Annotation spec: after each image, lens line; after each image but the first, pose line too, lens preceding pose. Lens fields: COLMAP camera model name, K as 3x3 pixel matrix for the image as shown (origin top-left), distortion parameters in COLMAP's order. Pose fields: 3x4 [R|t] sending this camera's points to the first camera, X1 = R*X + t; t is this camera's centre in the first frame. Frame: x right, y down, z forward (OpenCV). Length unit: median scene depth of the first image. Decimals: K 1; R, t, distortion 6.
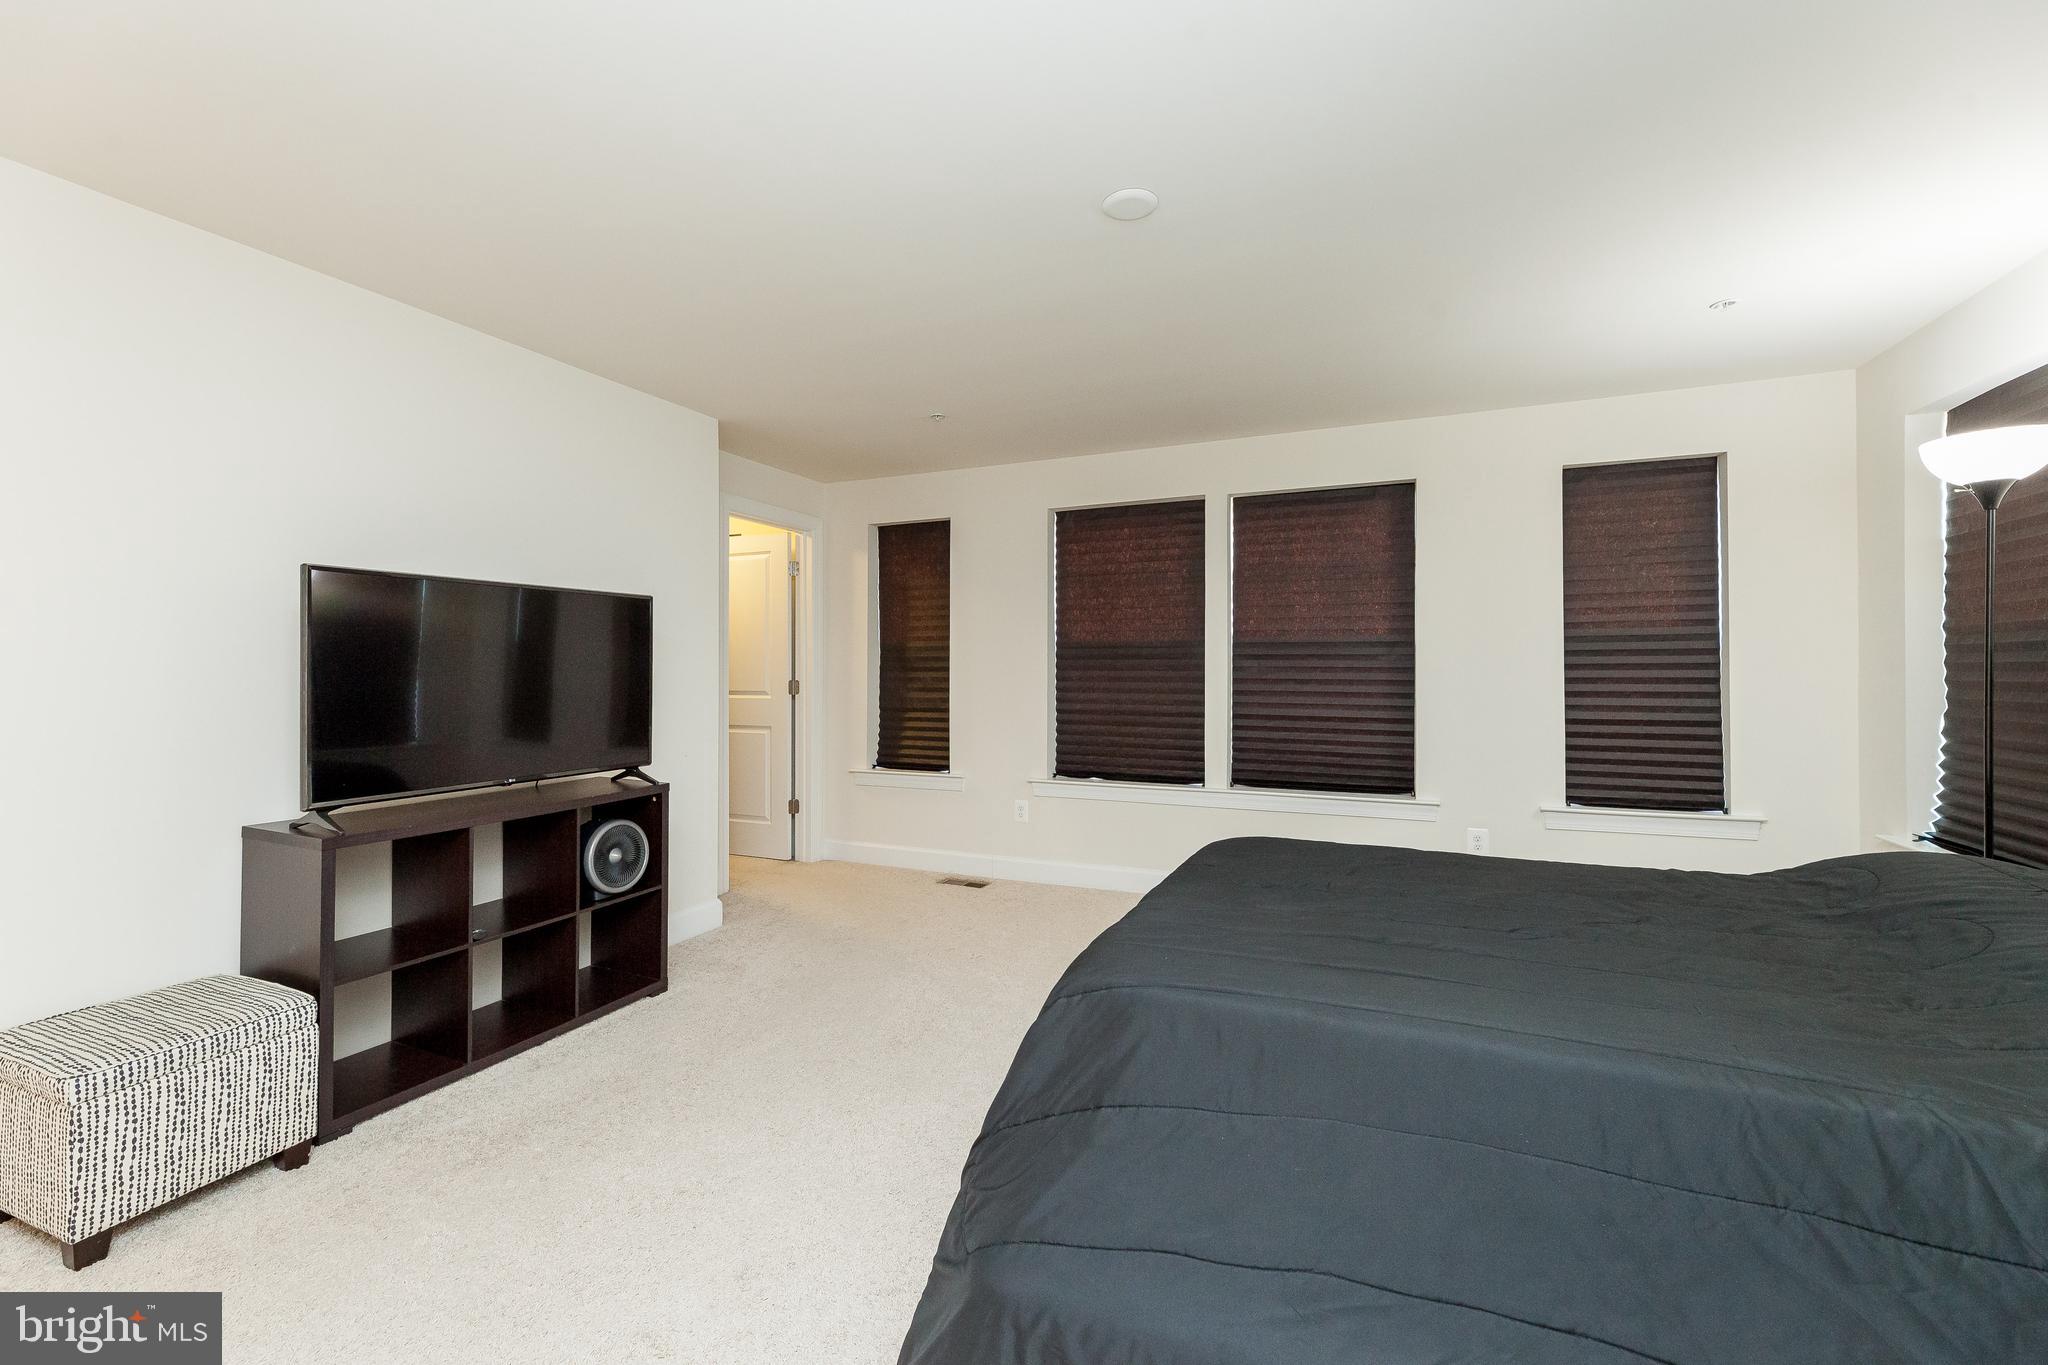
lens RADIAL K [[841.4, 0, 1024.7], [0, 841.4, 655.0], [0, 0, 1]] dist [0.013001, 0.000086]
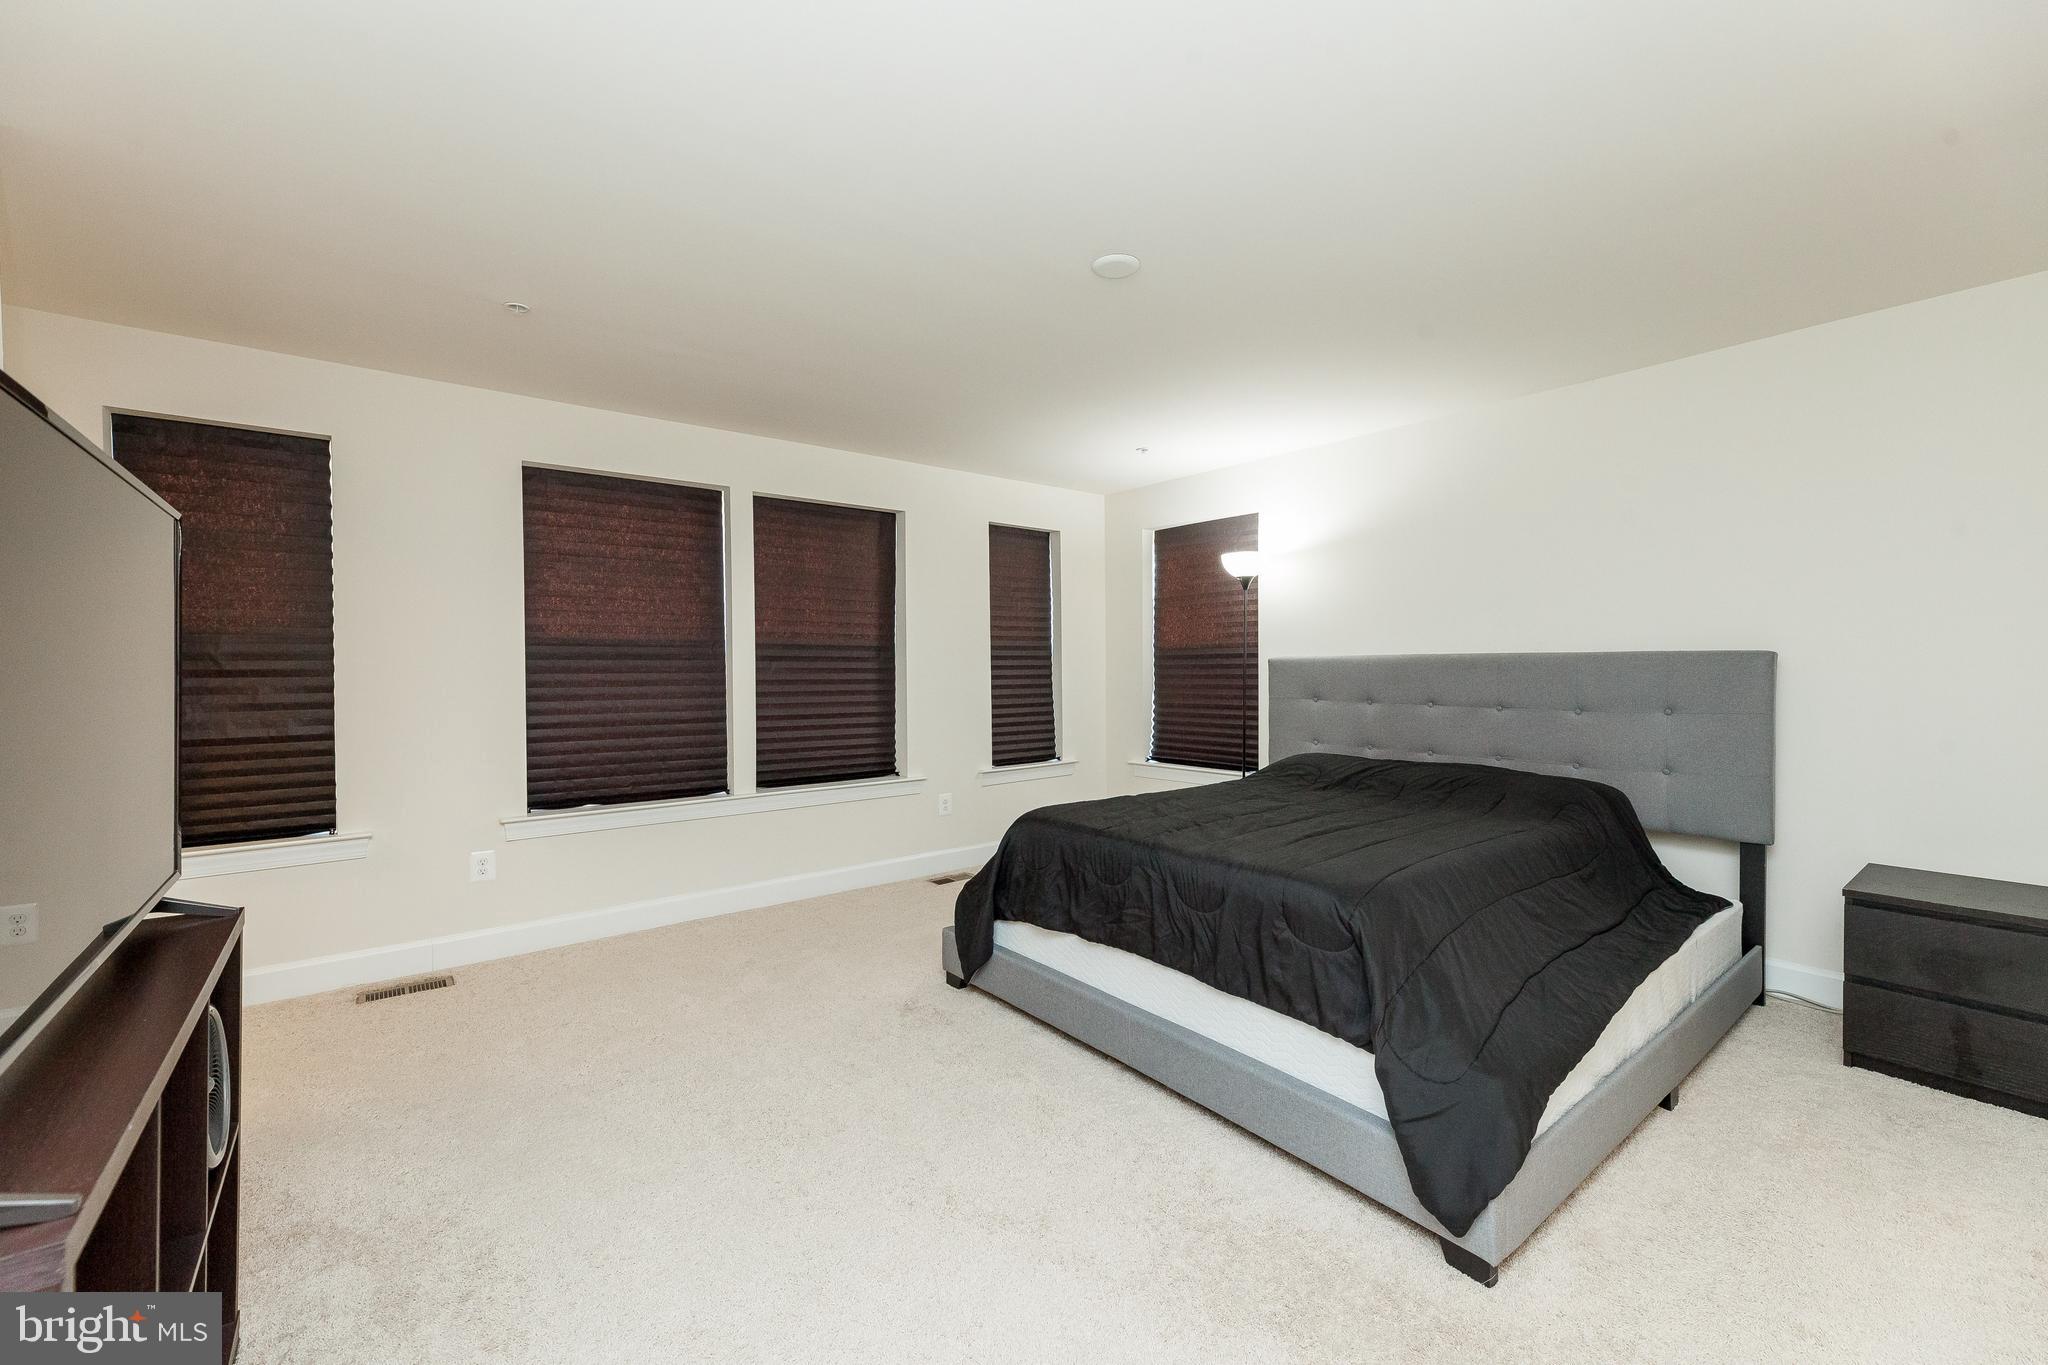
lens RADIAL K [[832.0, 0, 1014.2], [0, 832.0, 681.4], [0, 0, 1]] dist [0.012590, 0.000236]
pose [[0.478424, -0.013793, 0.878021, -0.466903], [-0.006806, 0.999788, 0.019414, 0.008397], [-0.878103, -0.015264, 0.478229, 0.273082]]
